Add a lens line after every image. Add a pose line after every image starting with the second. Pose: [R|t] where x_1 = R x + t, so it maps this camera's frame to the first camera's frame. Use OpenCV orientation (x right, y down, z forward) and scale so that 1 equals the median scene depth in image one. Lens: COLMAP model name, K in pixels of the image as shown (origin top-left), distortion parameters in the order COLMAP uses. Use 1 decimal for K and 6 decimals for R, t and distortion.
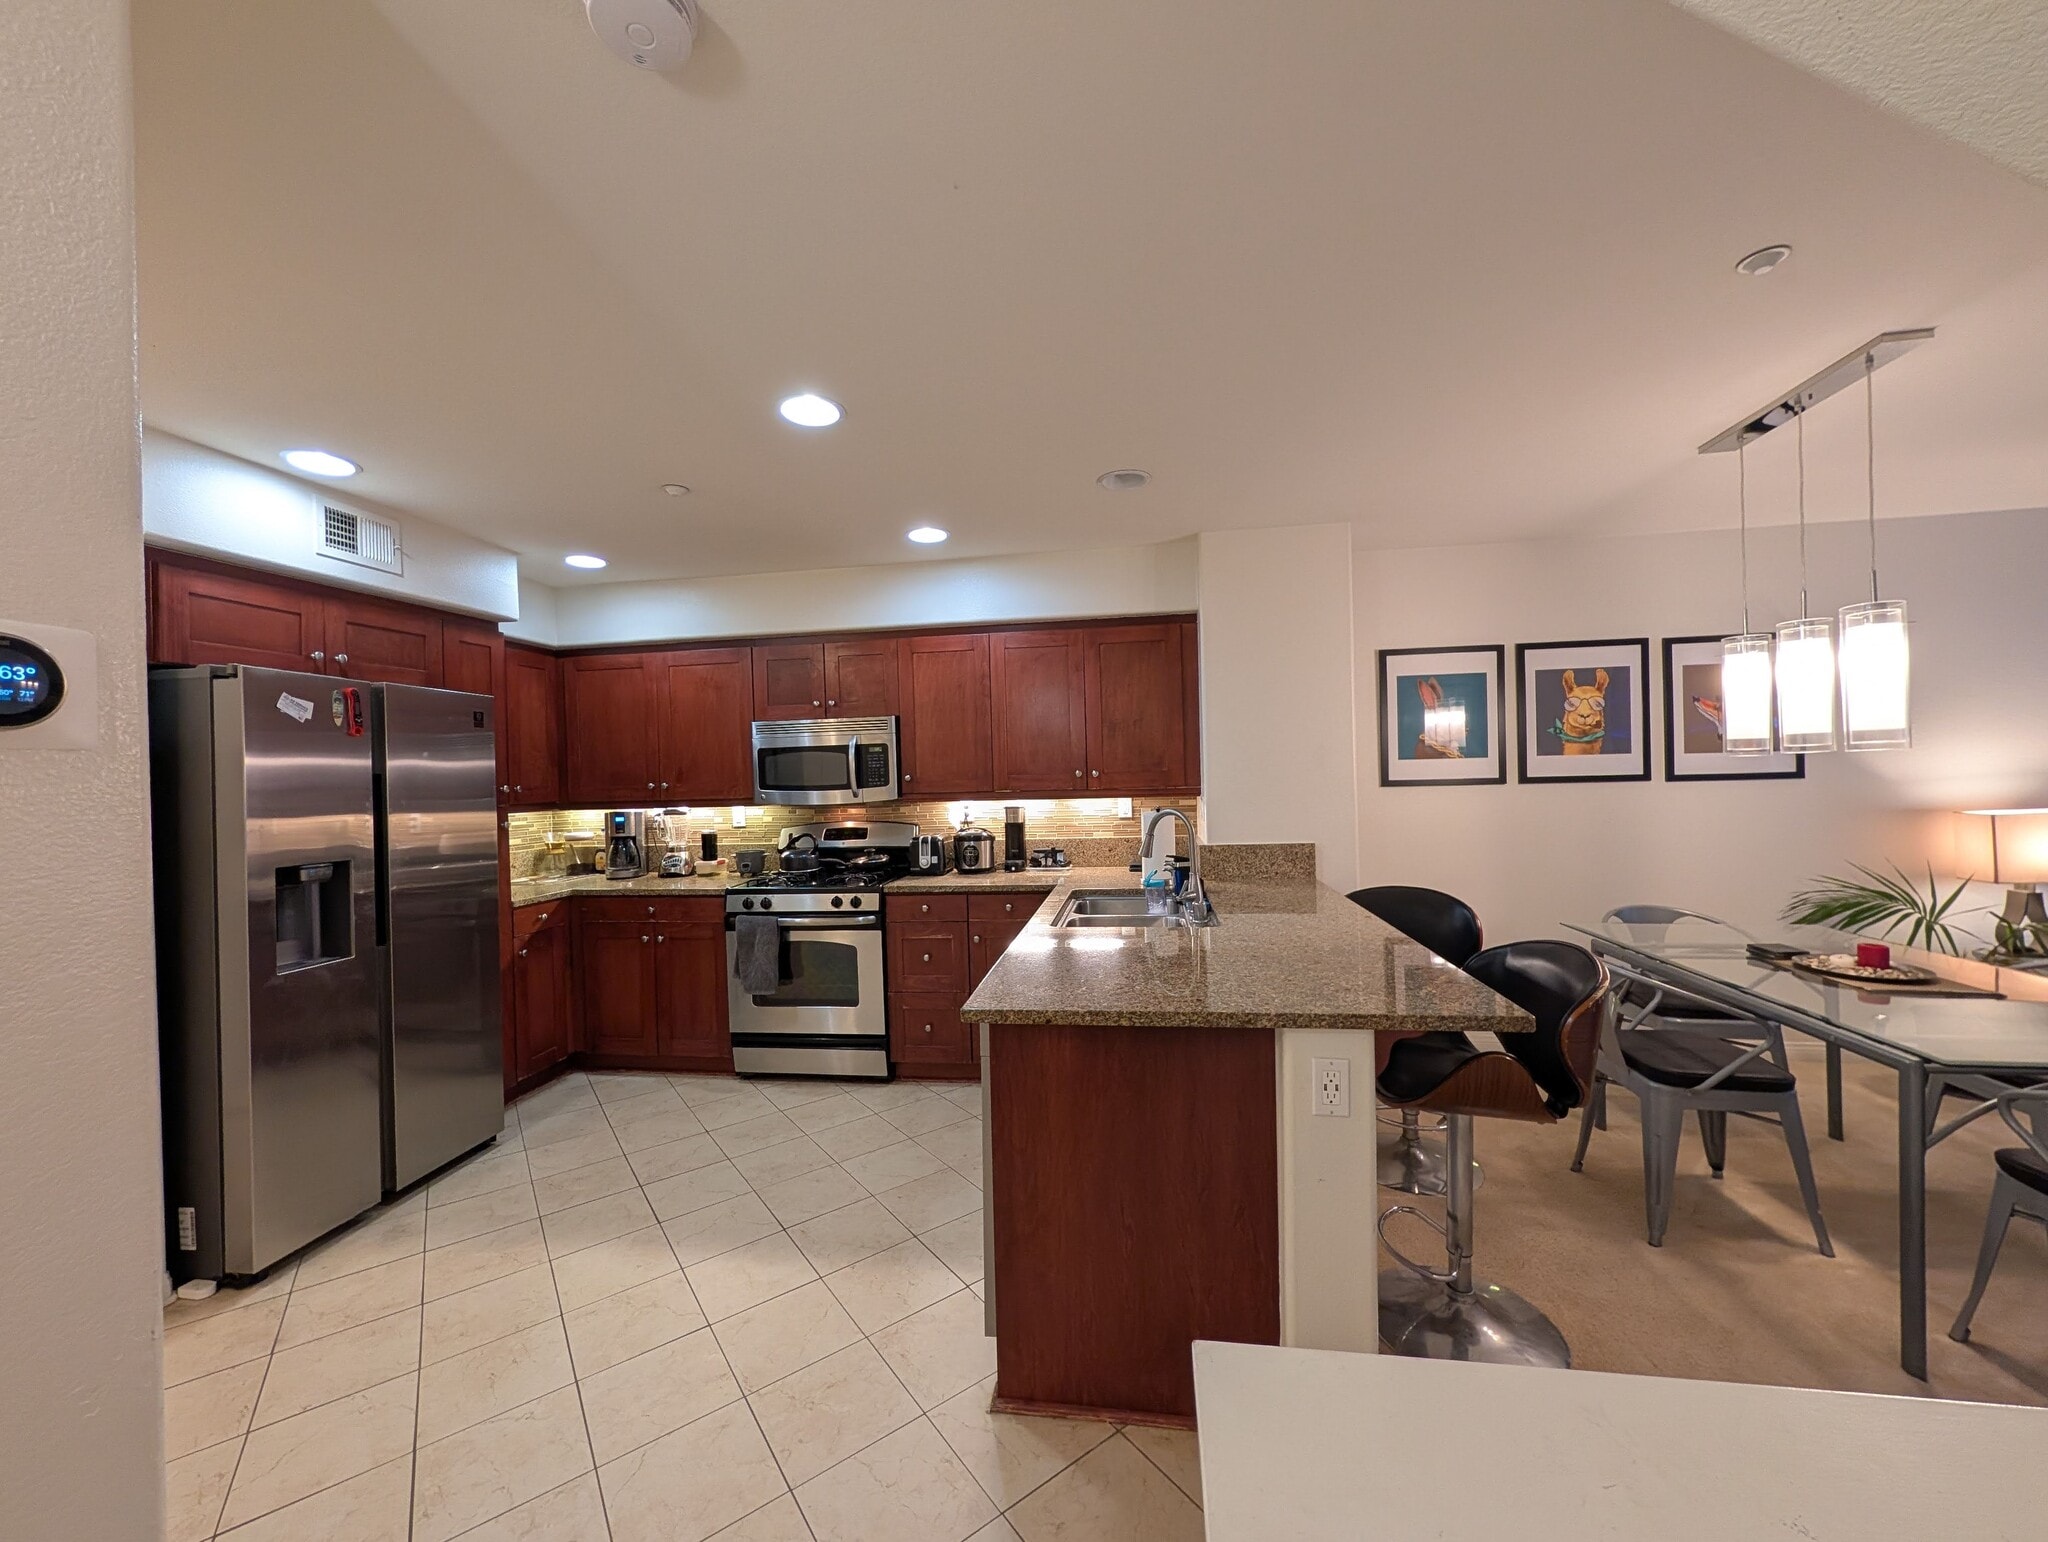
lens RADIAL K [[793.6, 0, 1022.8], [0, 793.6, 784.2], [0, 0, 1]] dist [-0.000375, 0.000177]
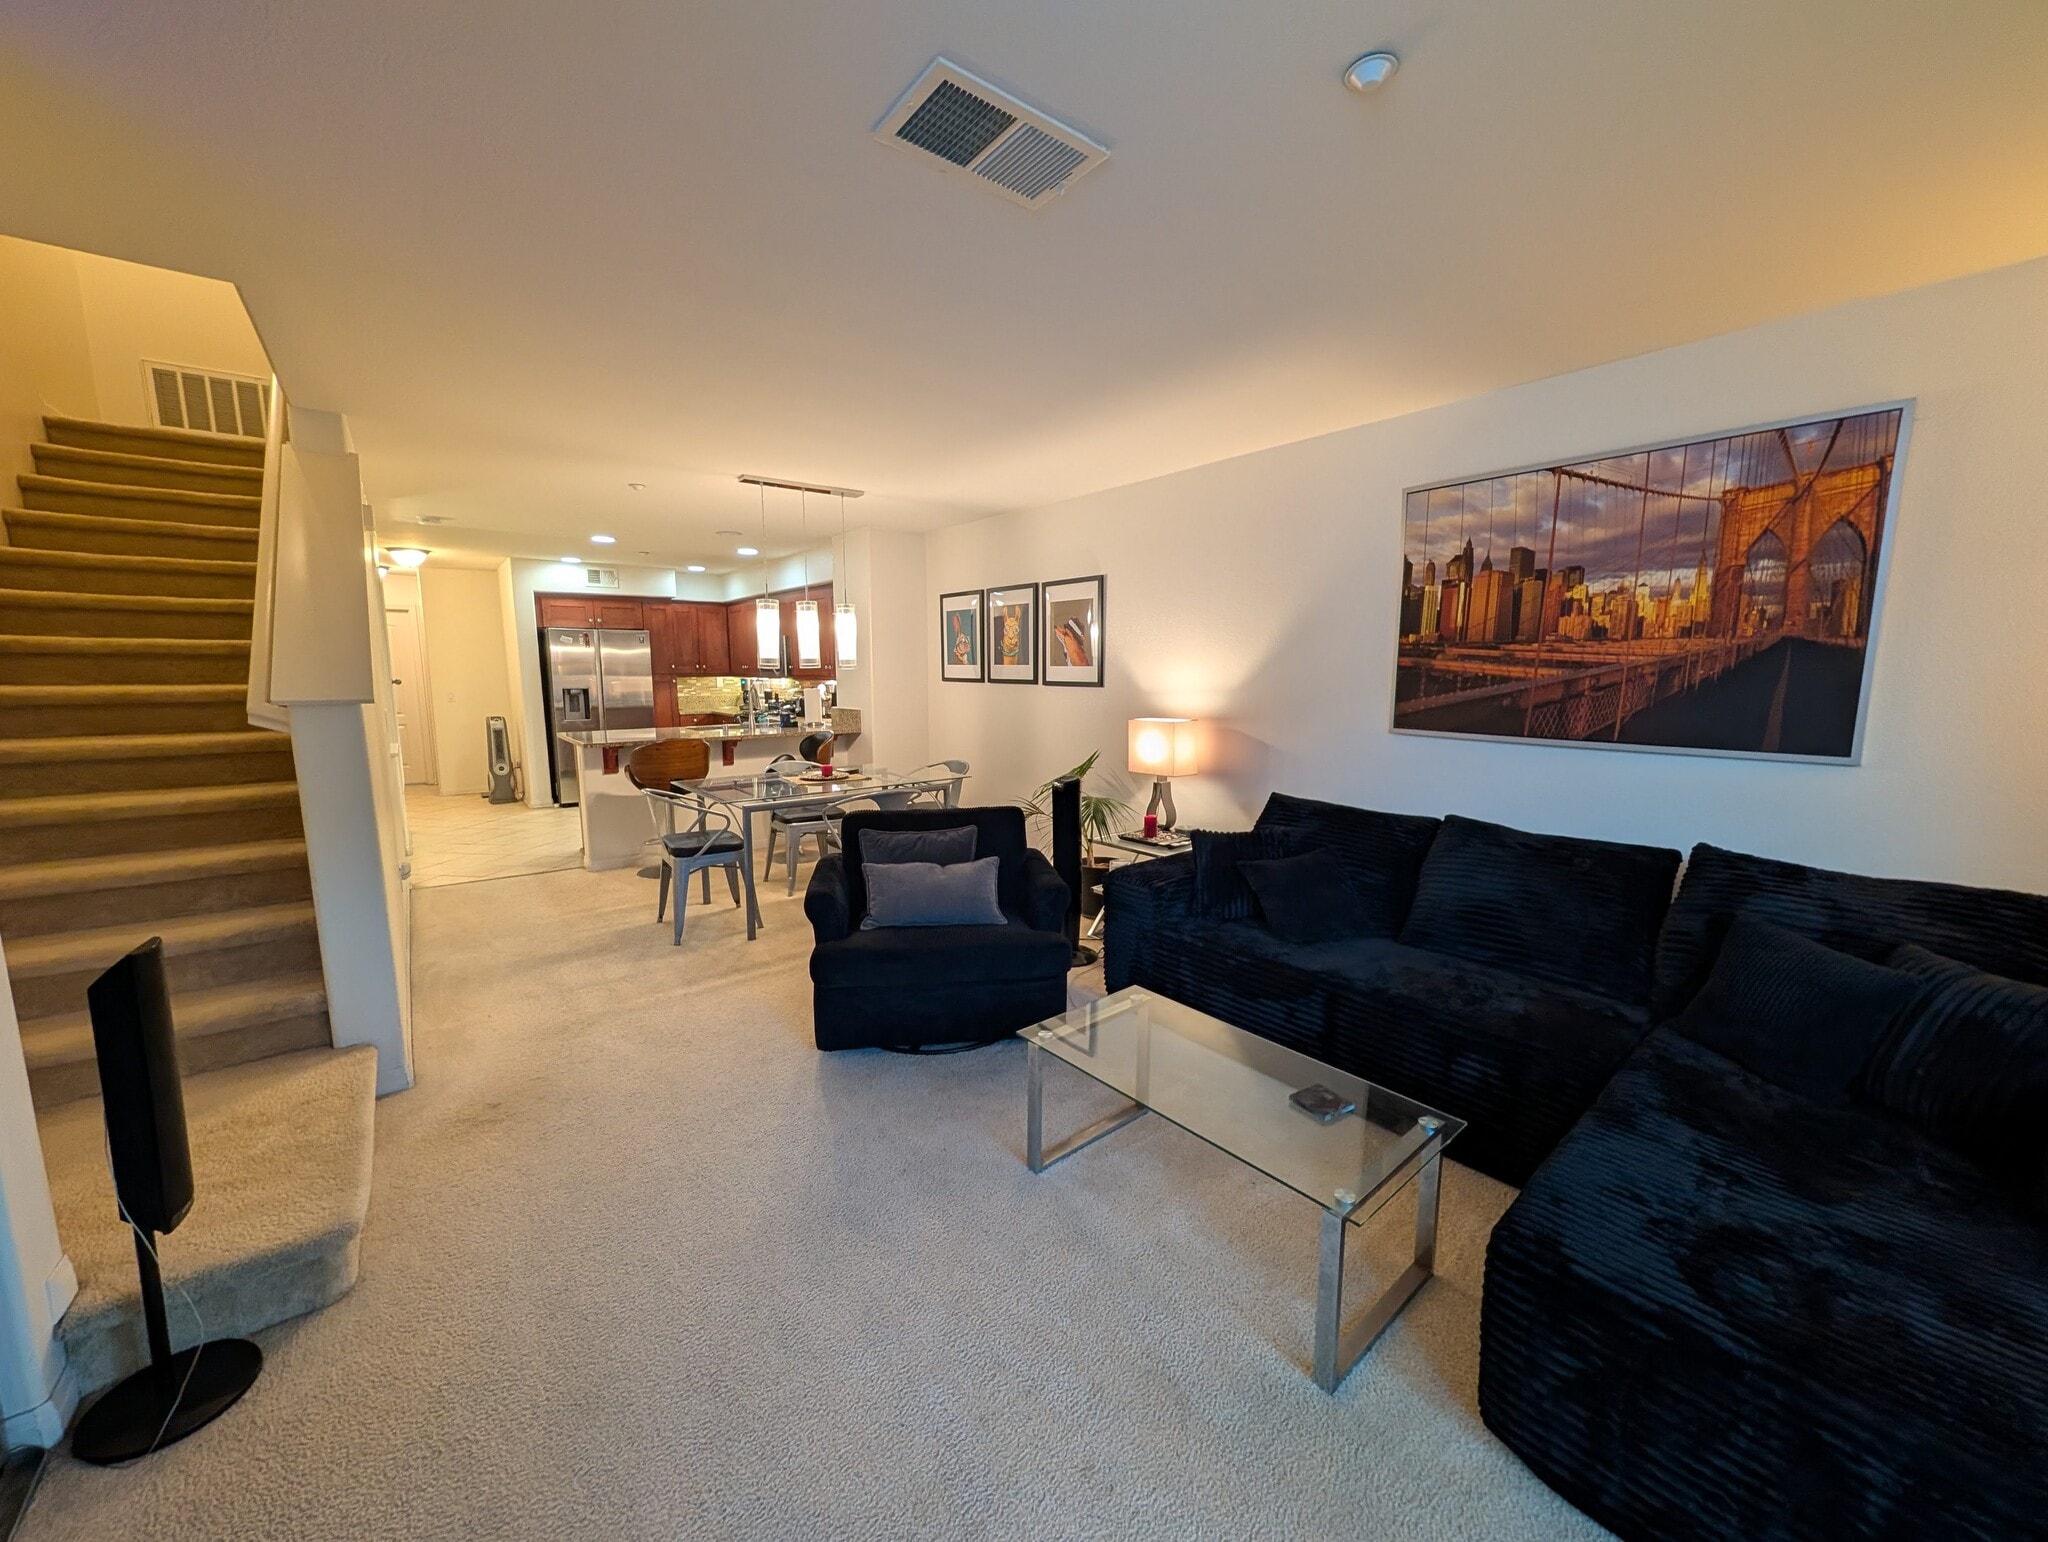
lens RADIAL K [[793.6, 0, 1022.8], [0, 793.6, 784.2], [0, 0, 1]] dist [-0.000375, 0.000177]
pose [[0.727250, 0.127414, -0.674443, 1.737665], [-0.027303, 0.987212, 0.157060, -0.050231], [0.685830, -0.095807, 0.721428, -0.067131]]
